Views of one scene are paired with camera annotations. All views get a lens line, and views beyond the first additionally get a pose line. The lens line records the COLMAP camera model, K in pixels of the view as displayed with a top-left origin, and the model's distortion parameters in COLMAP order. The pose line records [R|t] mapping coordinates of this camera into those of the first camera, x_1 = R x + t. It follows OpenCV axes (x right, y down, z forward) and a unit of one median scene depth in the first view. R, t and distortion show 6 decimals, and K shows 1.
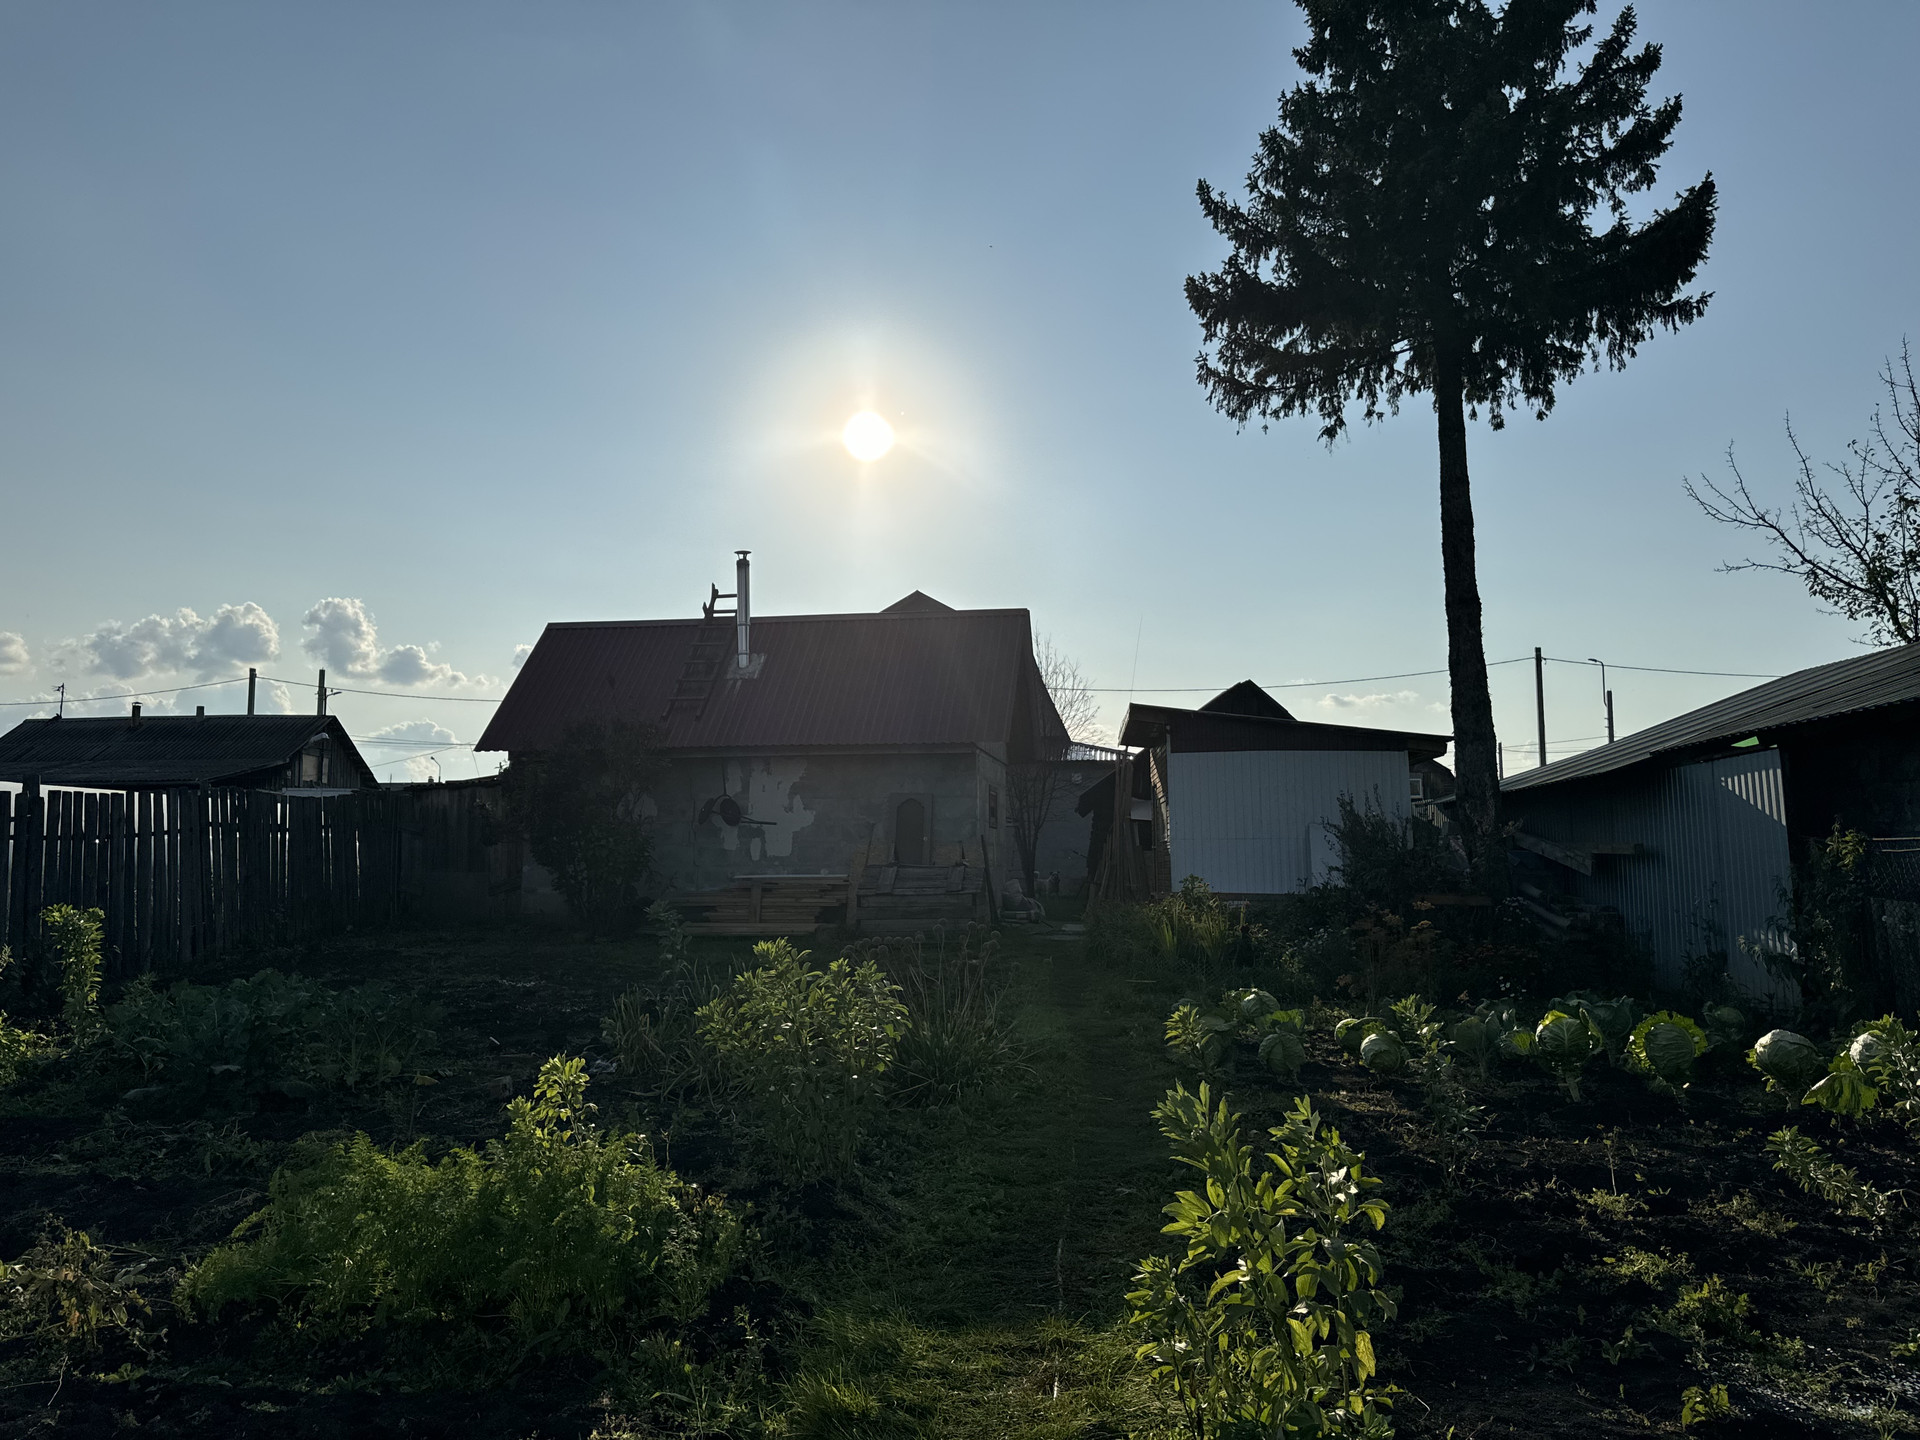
lens RADIAL K [[1441.4, 0, 960.0], [0, 1441.4, 720.0], [0, 0, 1]] dist [0.123388, -0.168991]
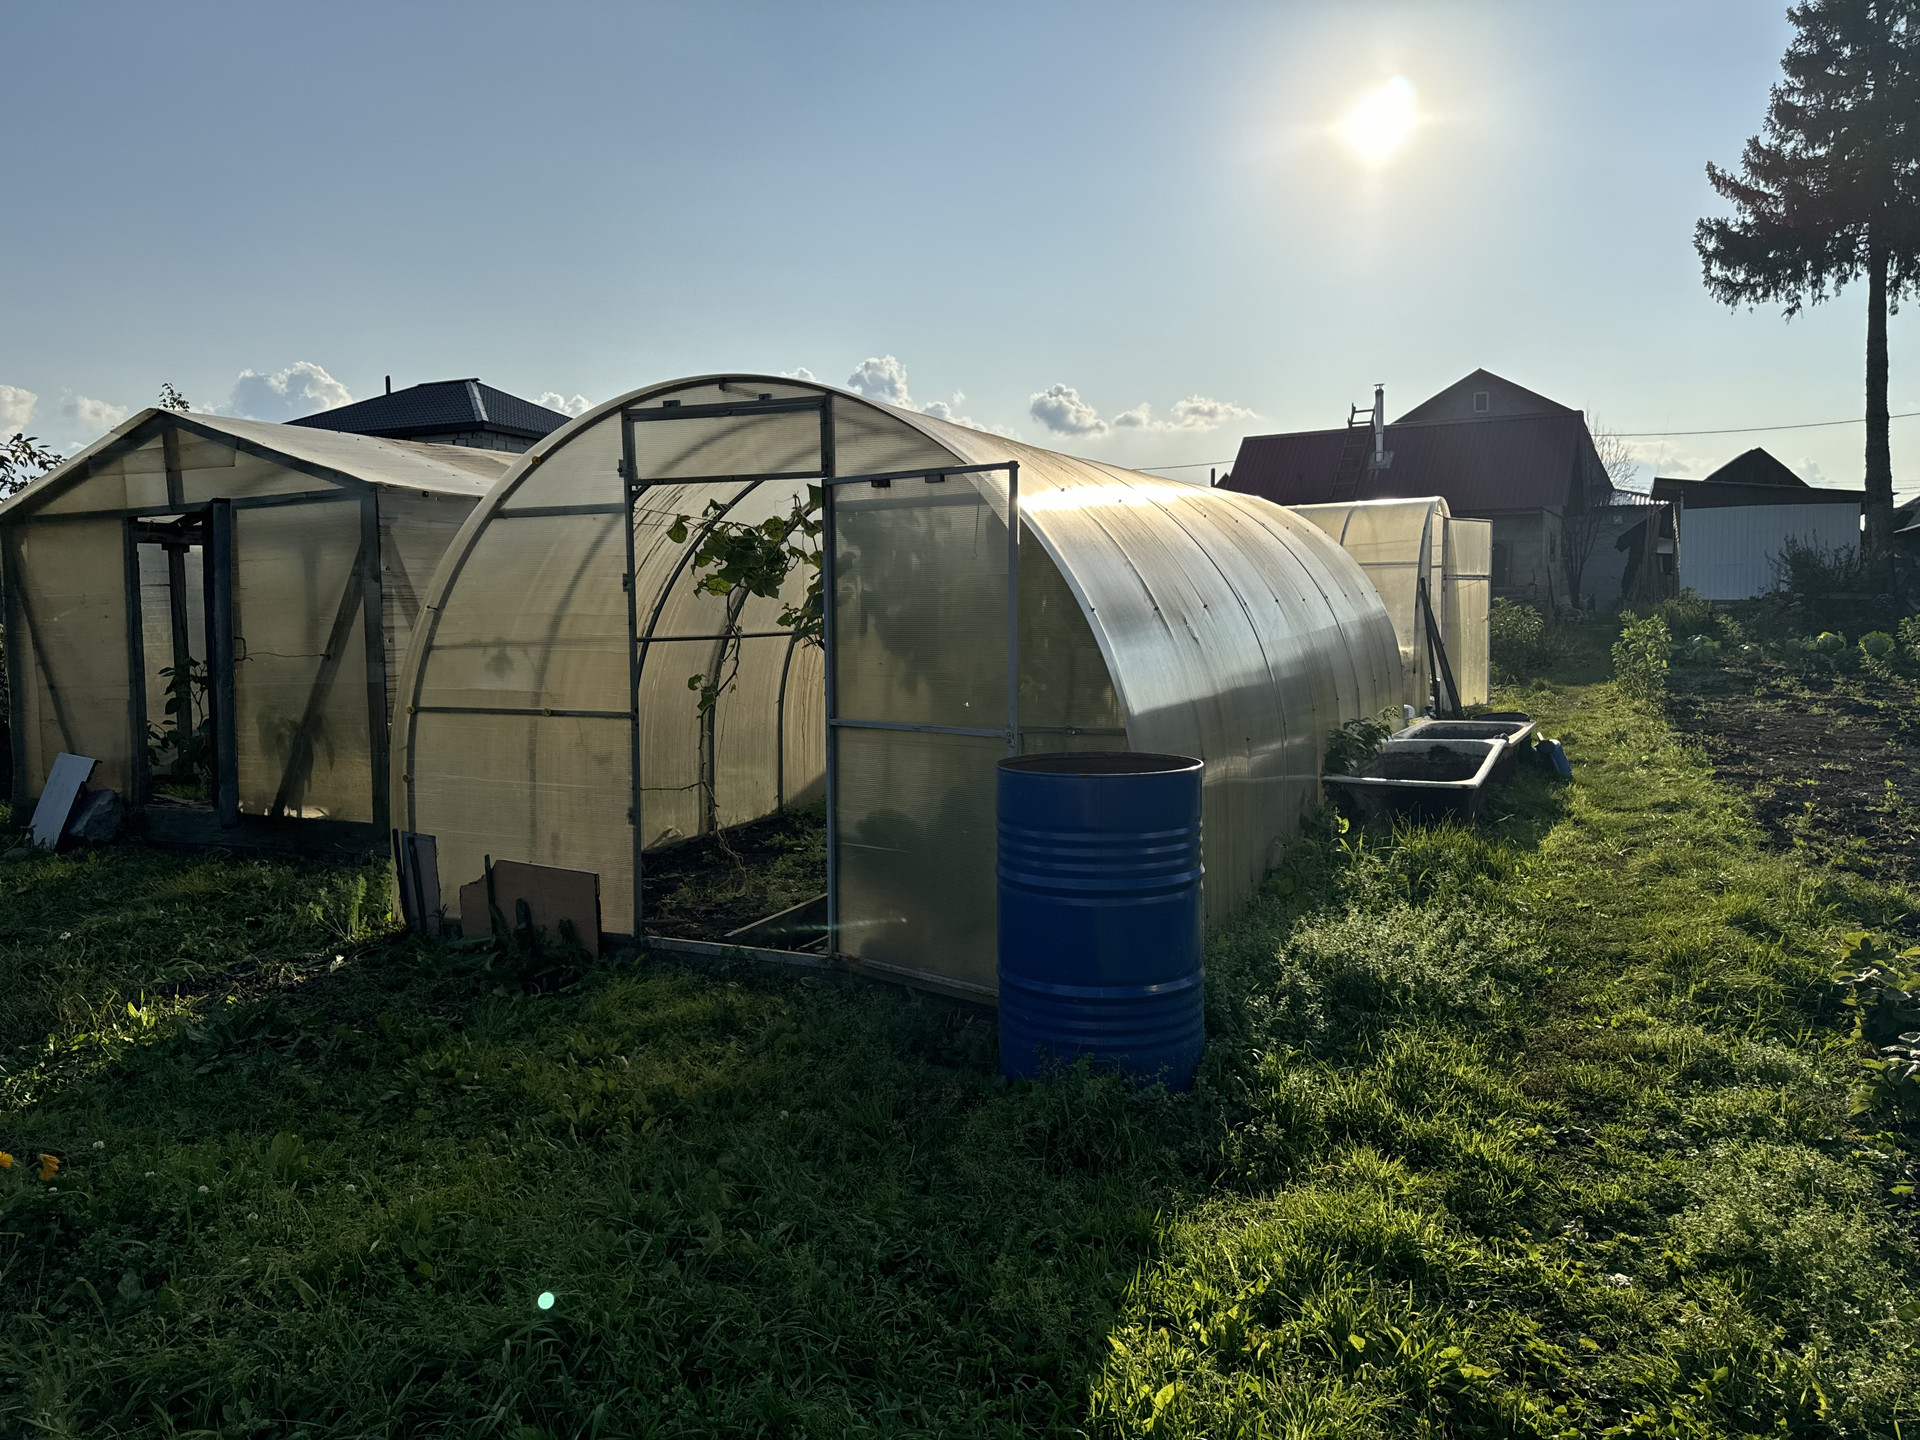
lens RADIAL K [[1441.4, 0, 960.0], [0, 1441.4, 720.0], [0, 0, 1]] dist [0.123388, -0.168991]
pose [[0.942453, 0.018731, -0.333814, -0.049336], [0.040977, 0.984431, 0.170931, -0.052899], [0.331818, -0.174773, 0.927012, -0.706097]]
